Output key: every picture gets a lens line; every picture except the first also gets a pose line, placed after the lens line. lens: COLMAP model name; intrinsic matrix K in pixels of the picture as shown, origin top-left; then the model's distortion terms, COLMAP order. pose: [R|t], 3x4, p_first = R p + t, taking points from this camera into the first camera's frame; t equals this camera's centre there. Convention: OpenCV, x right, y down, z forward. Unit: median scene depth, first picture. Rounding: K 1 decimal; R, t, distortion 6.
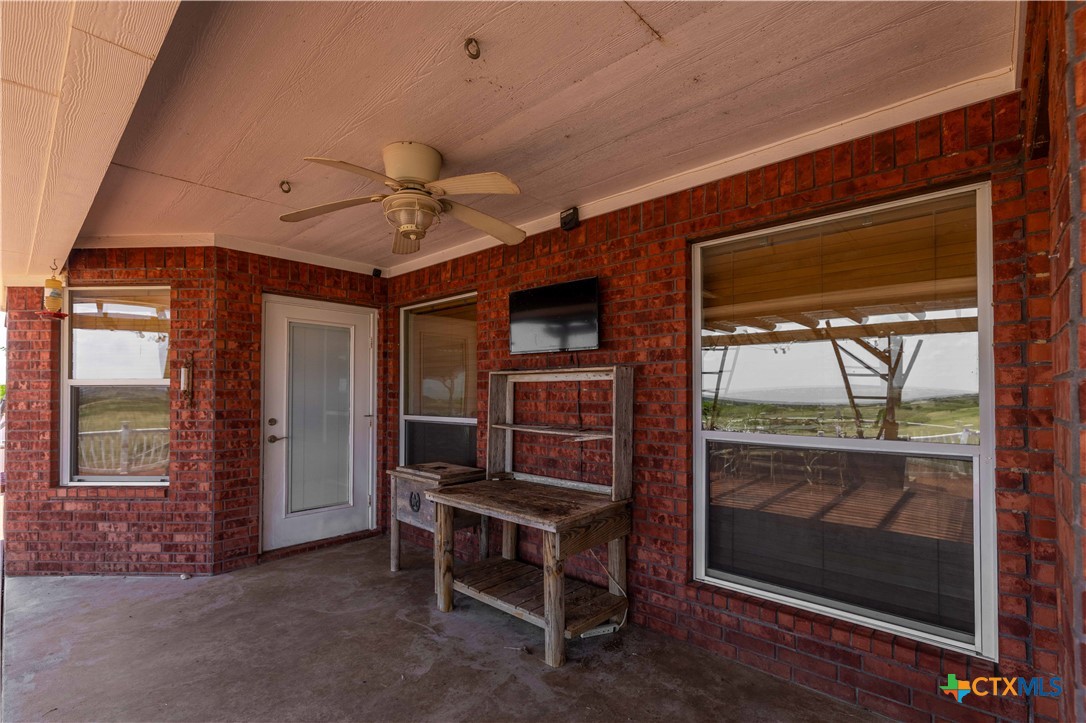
lens RADIAL K [[491.3, 0, 536.8], [0, 491.3, 384.1], [0, 0, 1]] dist [-0.002325, 0.000171]
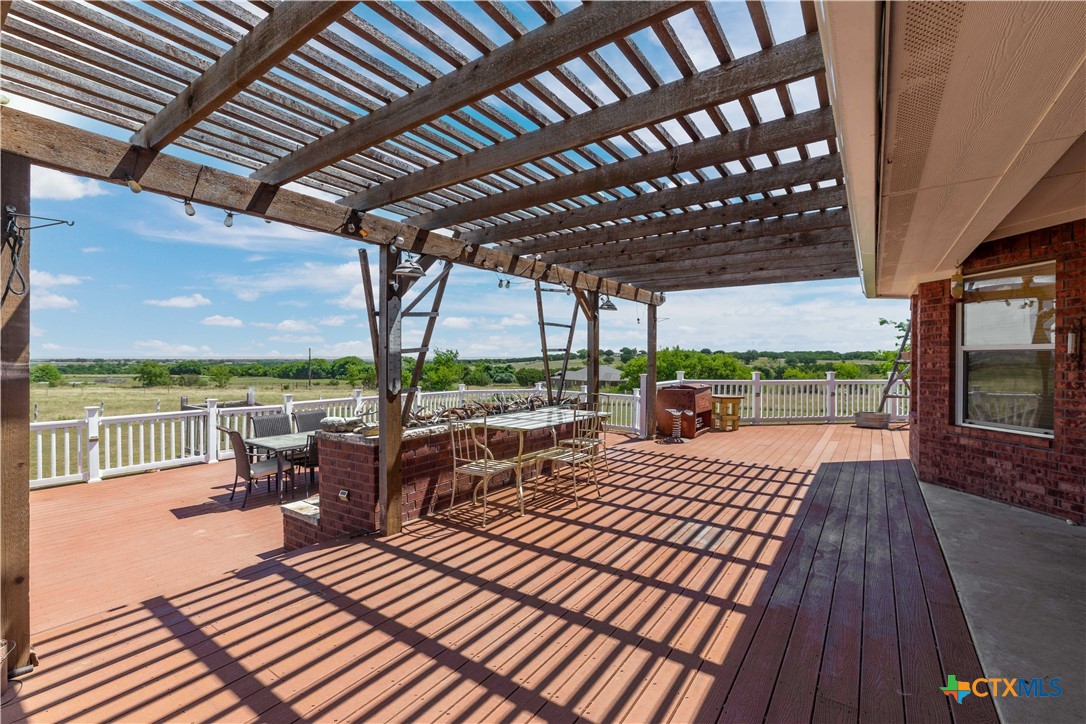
lens RADIAL K [[473.8, 0, 543.6], [0, 473.8, 364.0], [0, 0, 1]] dist [-0.001570, 0.001178]
pose [[0.139582, 0.015823, -0.990084, 0.162726], [0.013739, 0.999745, 0.017914, 0.000652], [0.990115, -0.016104, 0.139329, -0.311220]]
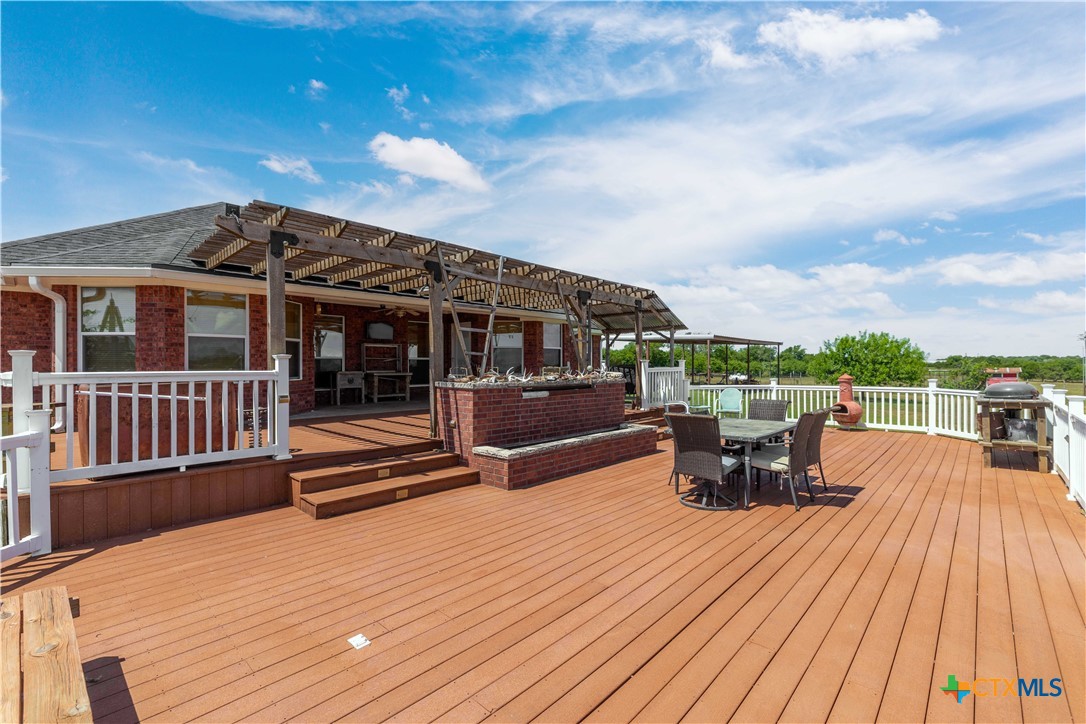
lens RADIAL K [[473.8, 0, 541.5], [0, 473.8, 363.4], [0, 0, 1]] dist [-0.001570, 0.001178]
pose [[0.004801, 0.003258, 0.999983, -3.321992], [-0.014282, 0.999893, -0.003189, 0.109379], [-0.999886, -0.014266, 0.004847, -0.296788]]
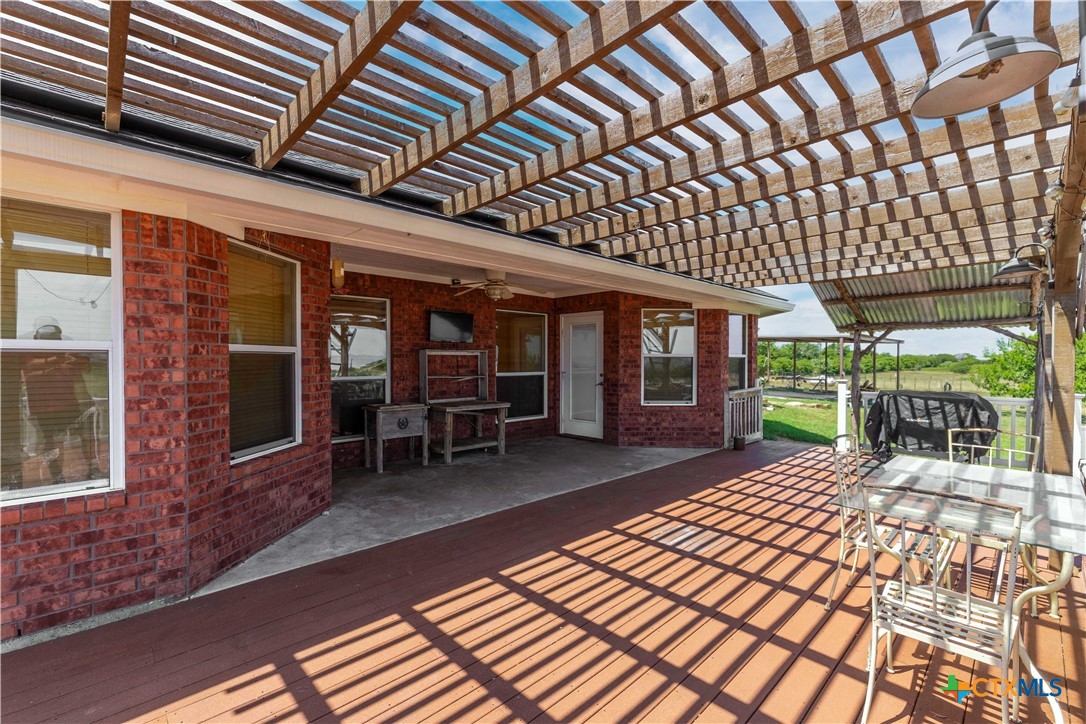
lens RADIAL K [[473.8, 0, 544.3], [0, 473.8, 362.9], [0, 0, 1]] dist [-0.001570, 0.001178]
pose [[0.050833, -0.004305, 0.998698, -1.807403], [-0.015860, 0.999861, 0.005117, 0.010967], [-0.998581, -0.016099, 0.050758, 0.408320]]
